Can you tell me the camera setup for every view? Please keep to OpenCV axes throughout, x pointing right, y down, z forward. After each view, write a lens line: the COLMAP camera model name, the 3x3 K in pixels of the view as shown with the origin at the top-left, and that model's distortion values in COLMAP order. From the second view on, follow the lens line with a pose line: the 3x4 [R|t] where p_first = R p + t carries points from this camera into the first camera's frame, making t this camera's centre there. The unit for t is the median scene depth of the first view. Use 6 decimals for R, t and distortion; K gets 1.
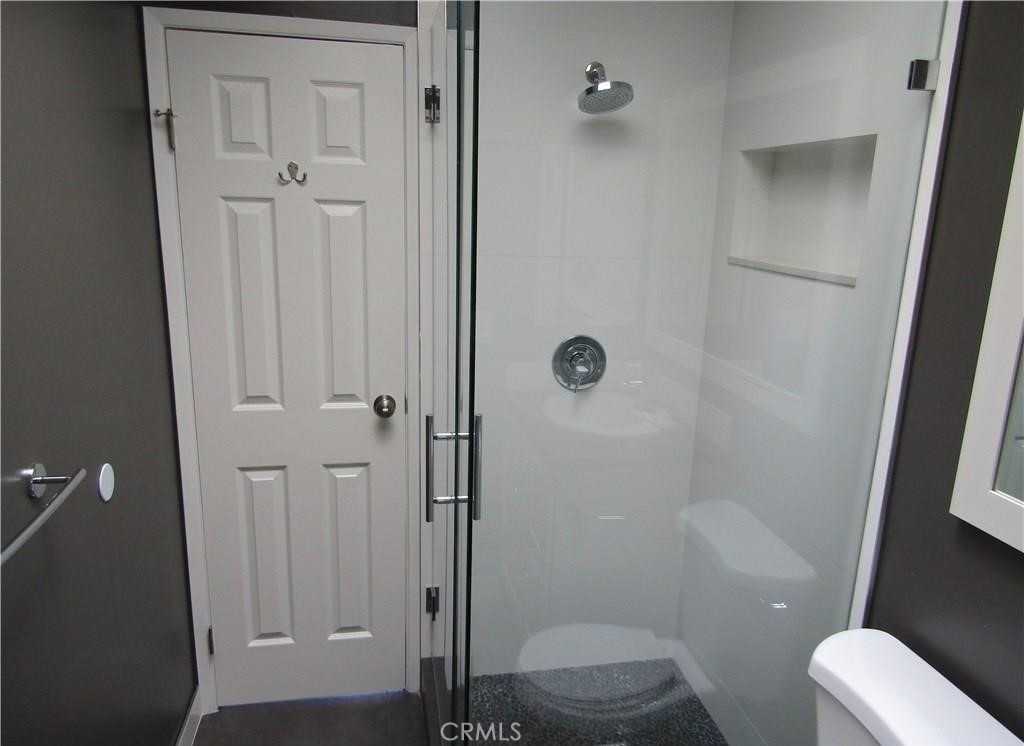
lens RADIAL K [[722.8, 0, 508.9], [0, 722.8, 371.0], [0, 0, 1]] dist [-0.012011, 0.000952]
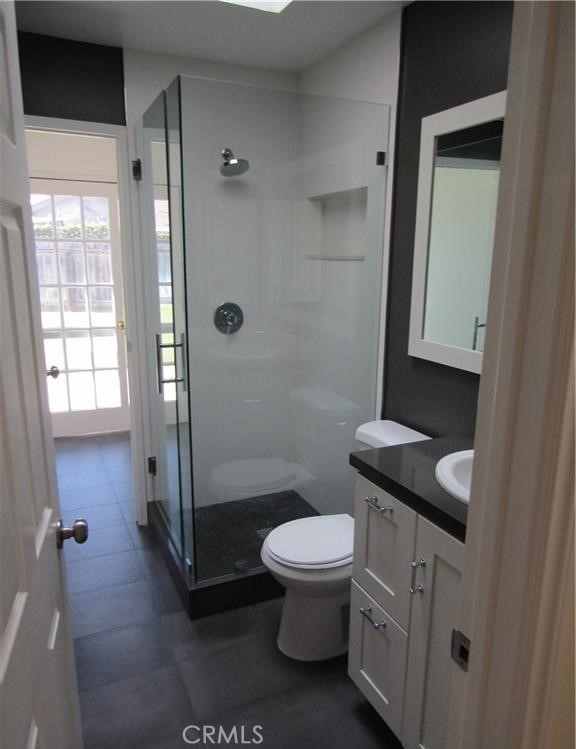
lens RADIAL K [[531.0, 0, 287.7], [0, 531.0, 376.7], [0, 0, 1]] dist [-0.002495, 0.001253]
pose [[0.966131, -0.077428, 0.246161, -0.111023], [0.076460, 0.996981, 0.013505, 0.146488], [-0.246464, 0.005773, 0.969135, -0.348730]]
